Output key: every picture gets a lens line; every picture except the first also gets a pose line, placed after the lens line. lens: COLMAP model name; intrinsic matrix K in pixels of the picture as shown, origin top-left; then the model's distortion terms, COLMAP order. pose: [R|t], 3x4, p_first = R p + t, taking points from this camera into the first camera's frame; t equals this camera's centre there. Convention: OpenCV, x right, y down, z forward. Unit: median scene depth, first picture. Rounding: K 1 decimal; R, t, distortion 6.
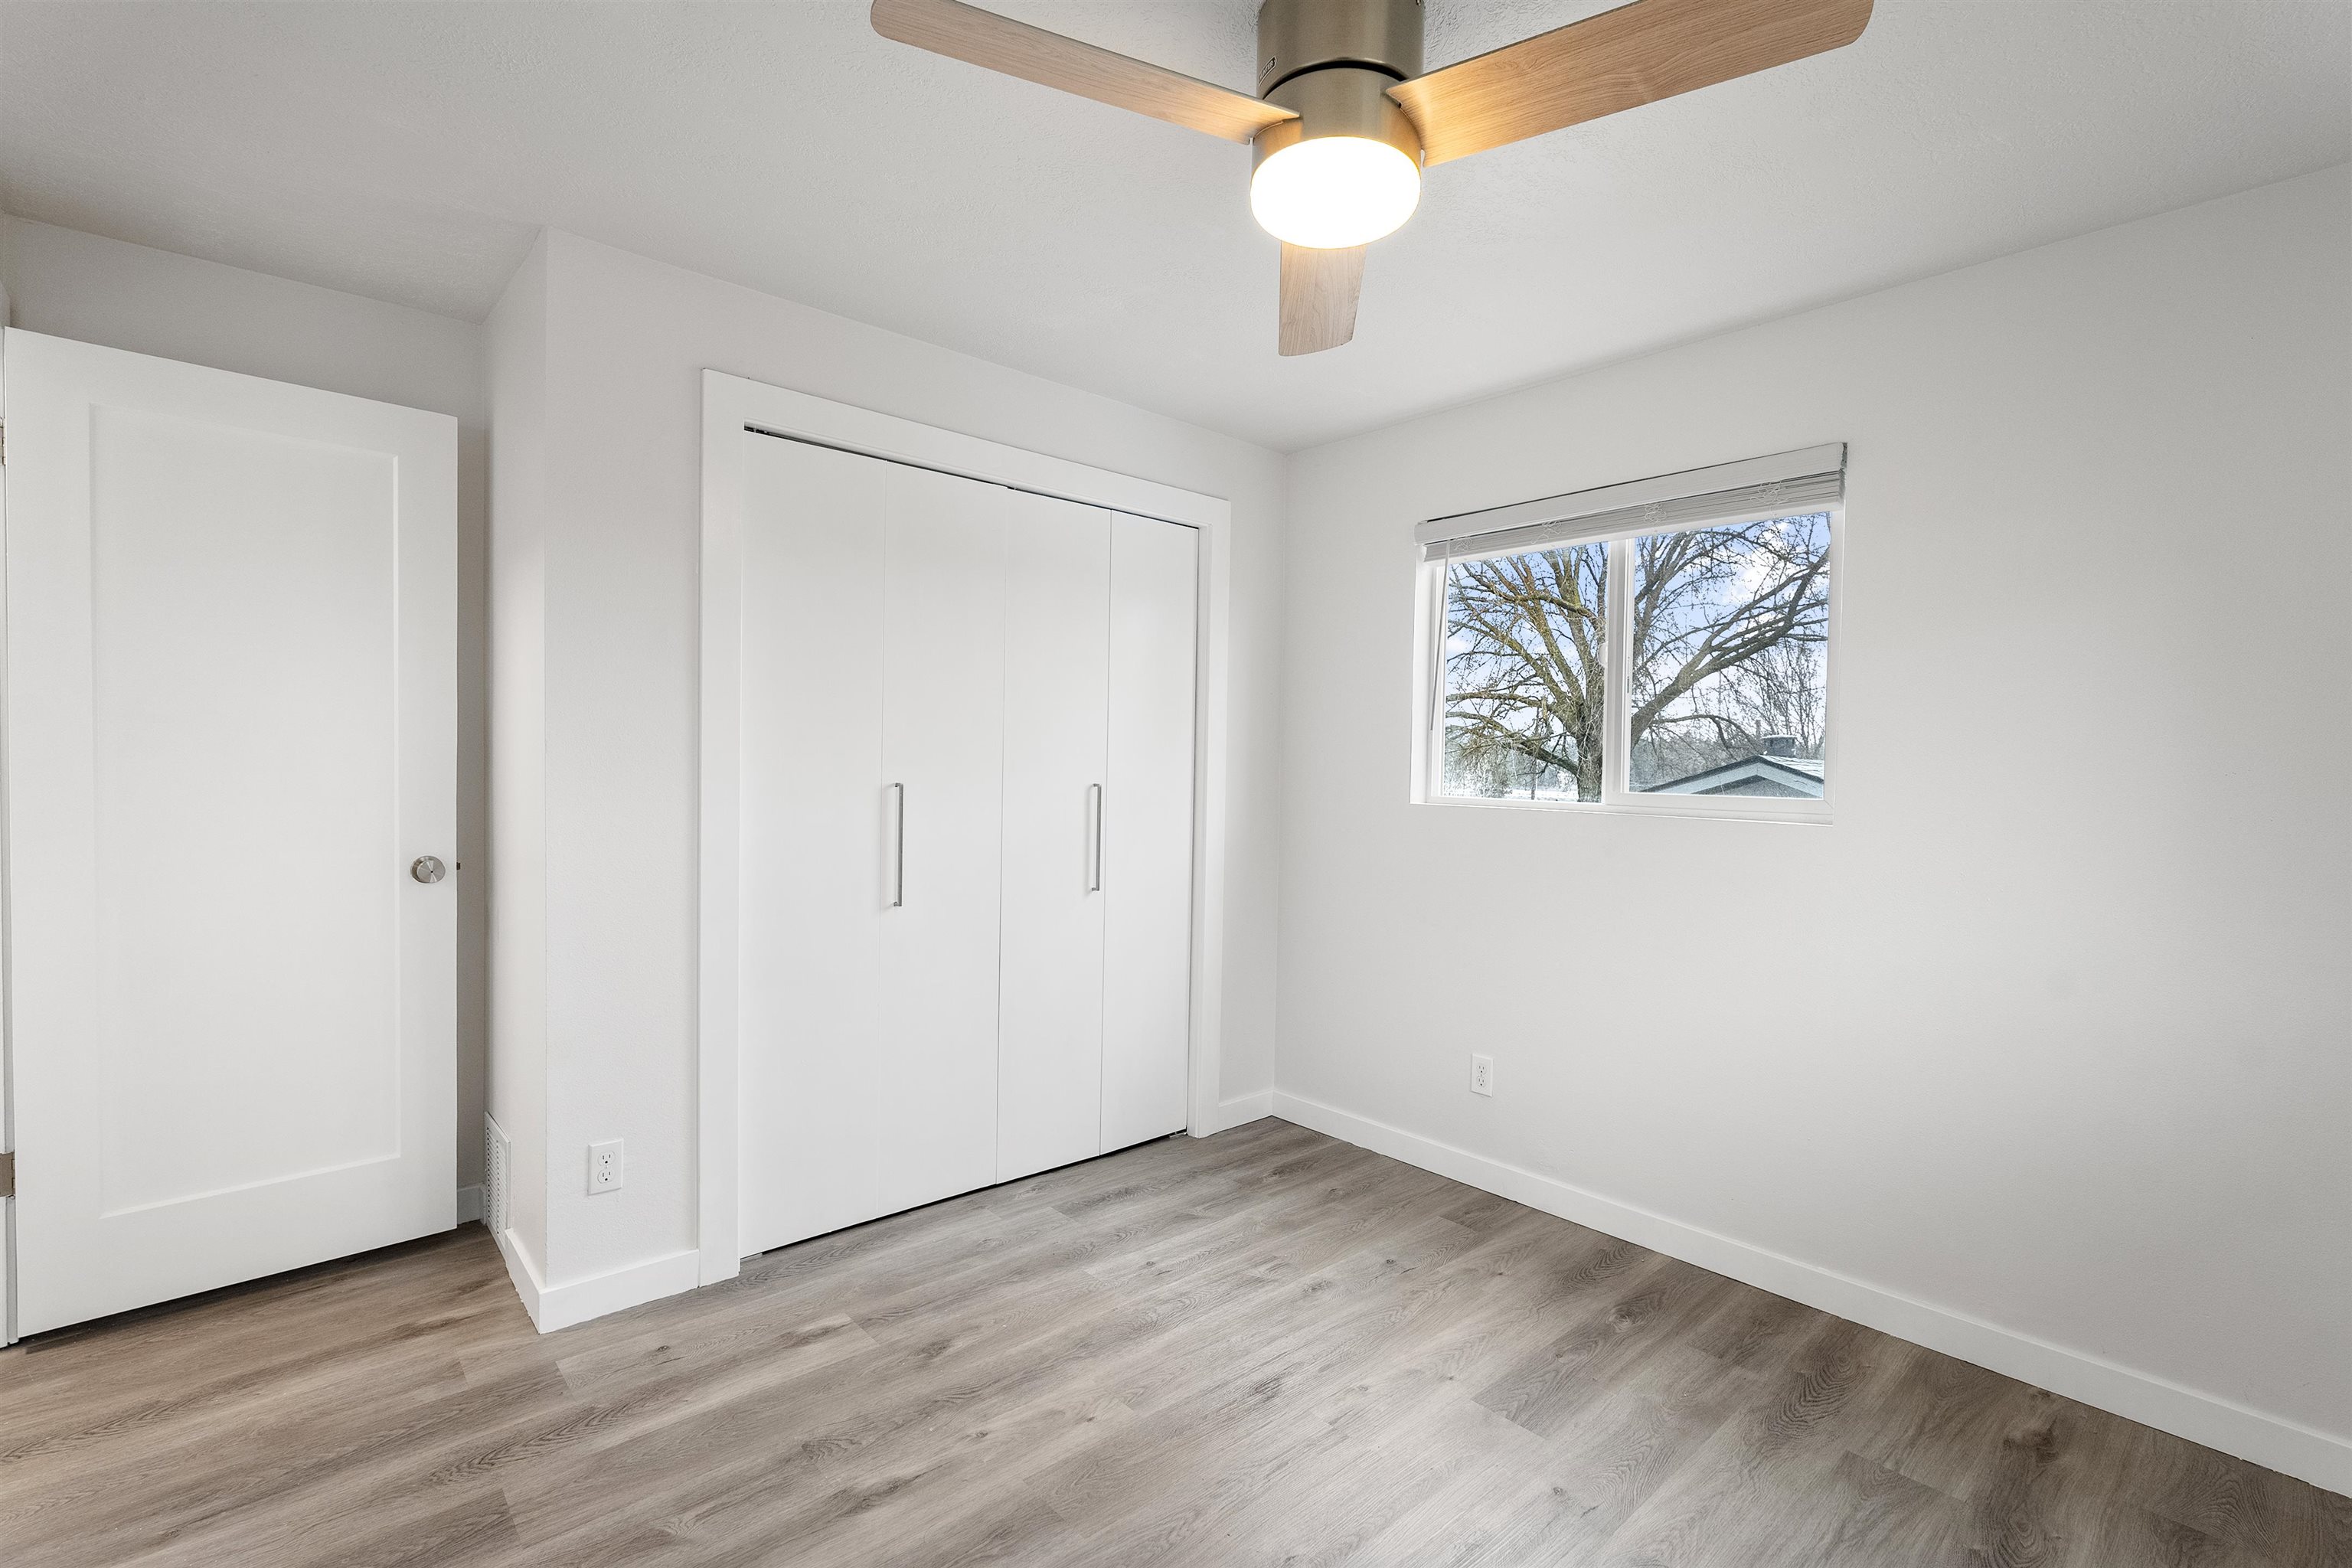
lens RADIAL K [[1043.1, 0, 1167.9], [0, 1043.1, 775.2], [0, 0, 1]] dist [0.000837, 0.000162]
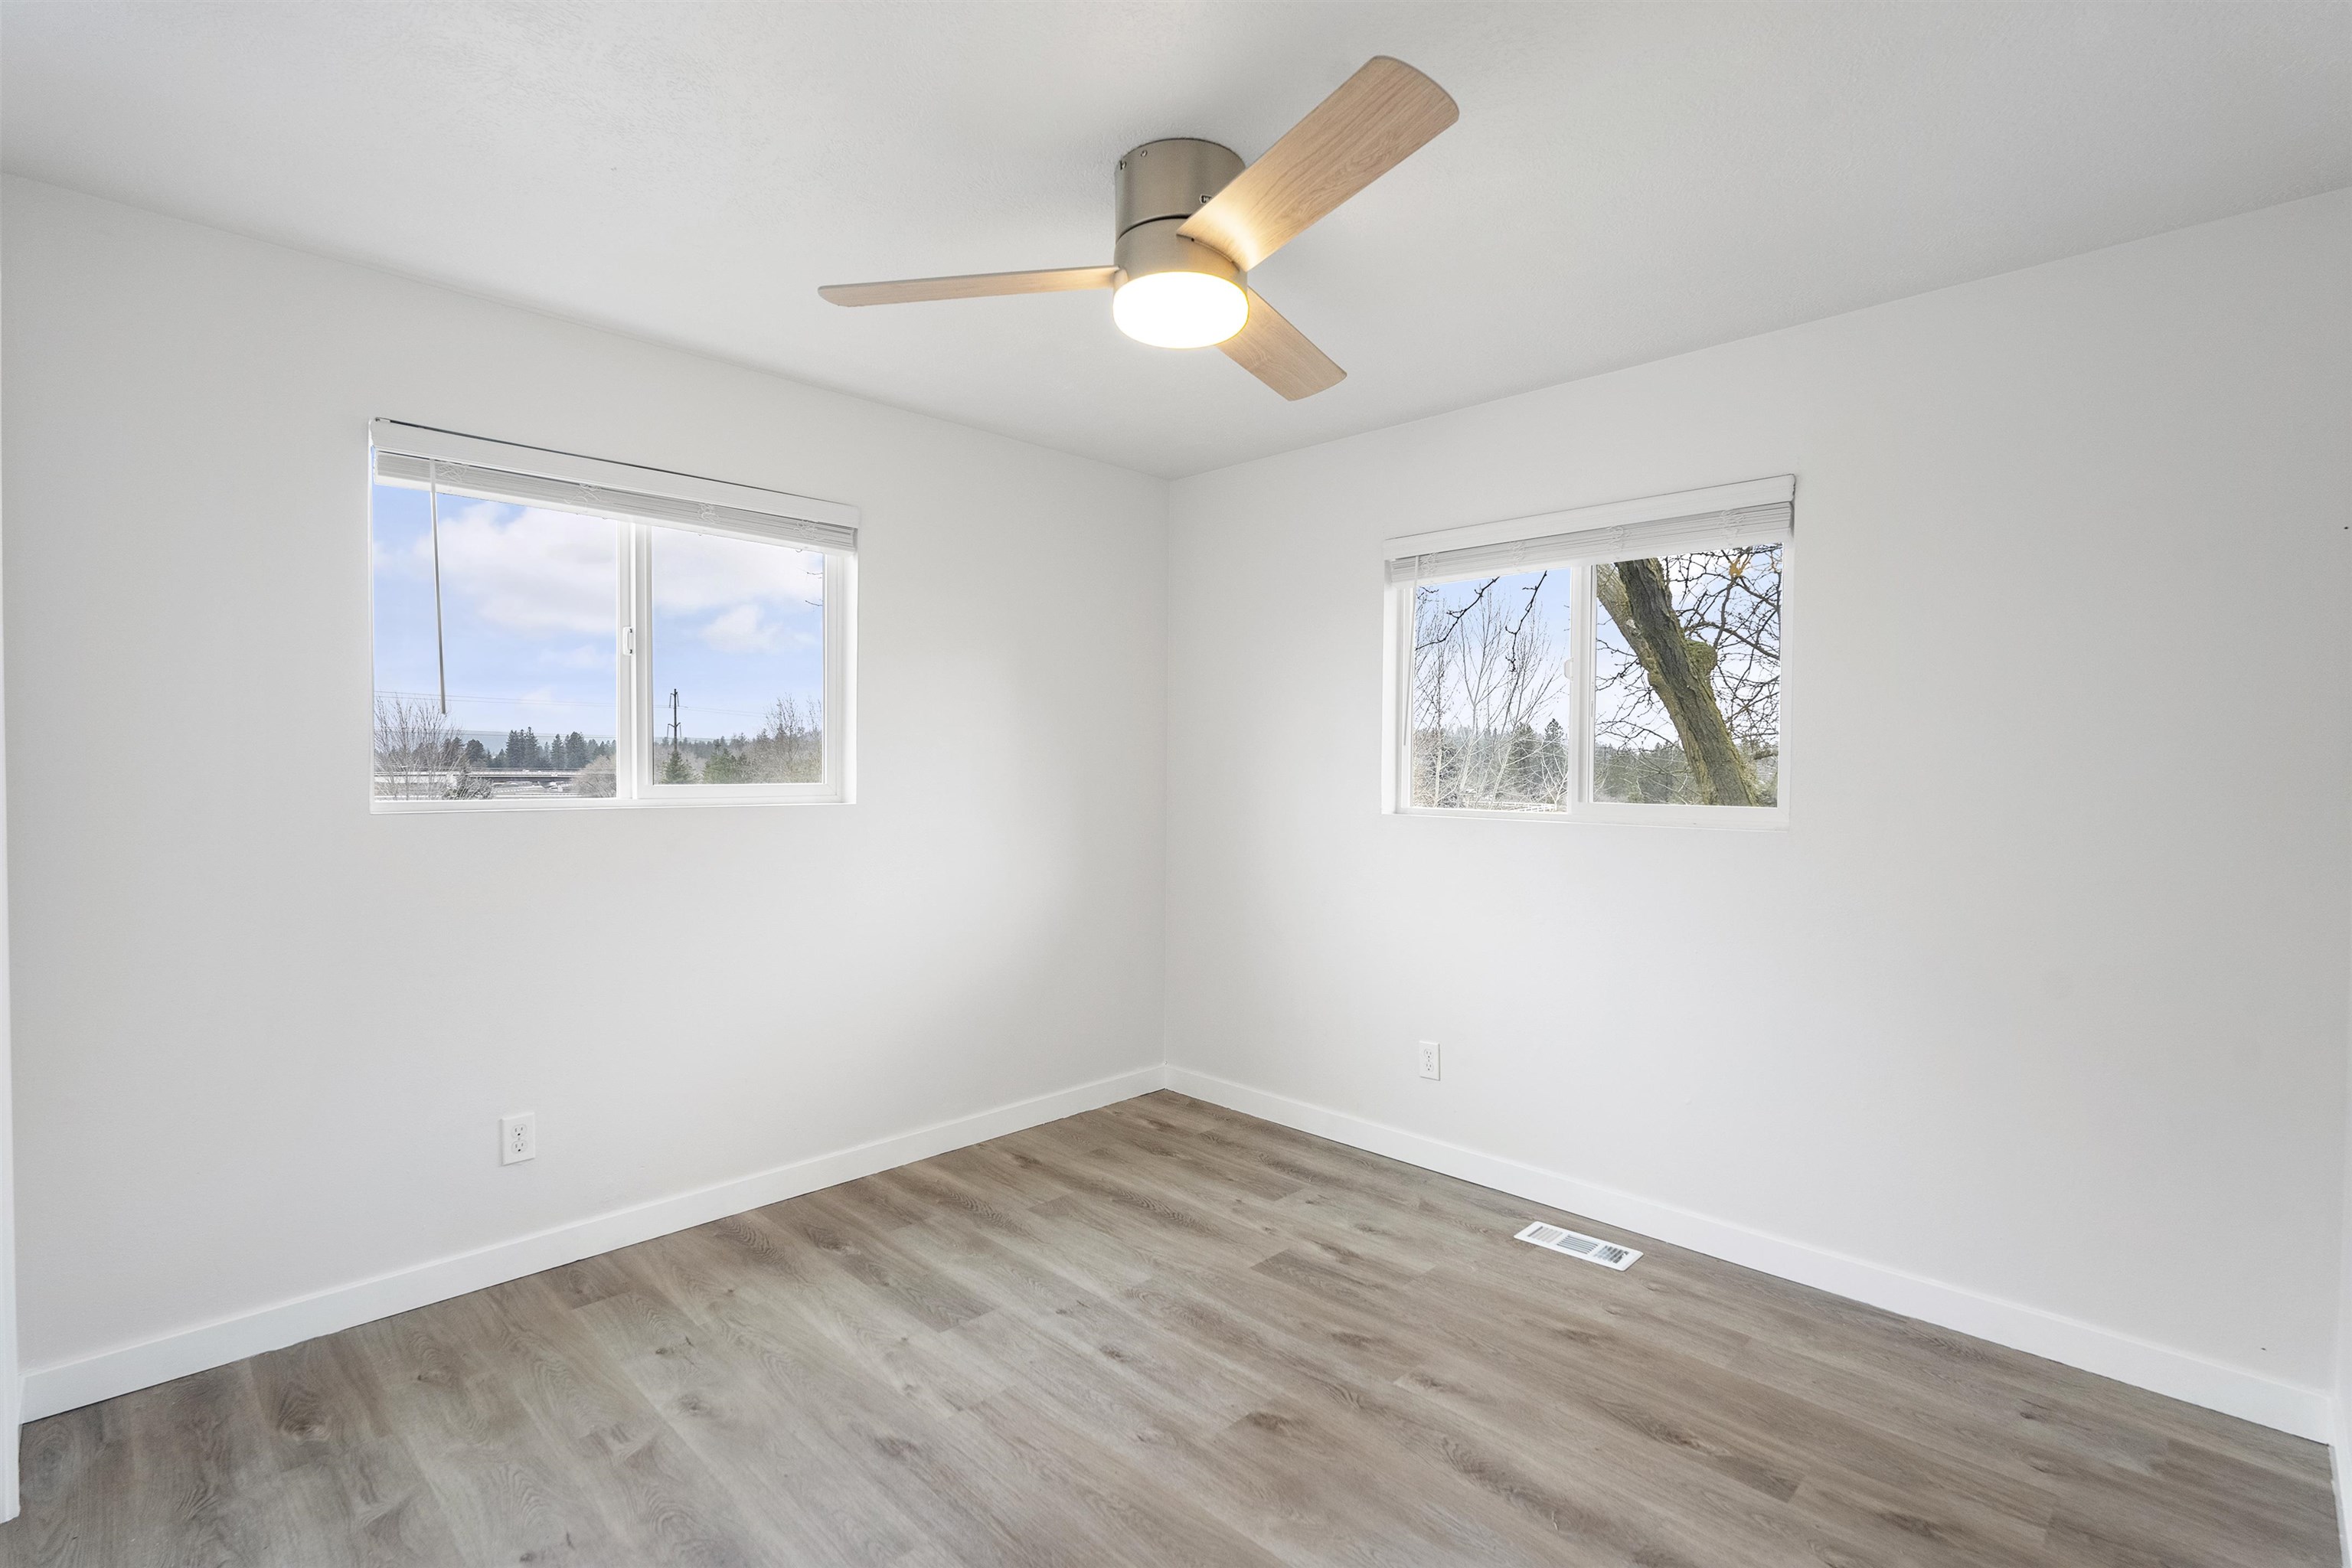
lens RADIAL K [[1118.8, 0, 1152.8], [0, 1118.8, 780.8], [0, 0, 1]] dist [0.000509, -0.000086]
pose [[-0.060739, -0.036062, 0.997502, -0.737032], [0.002348, 0.999339, 0.036271, -0.028595], [-0.998151, 0.004545, -0.060615, 0.693742]]
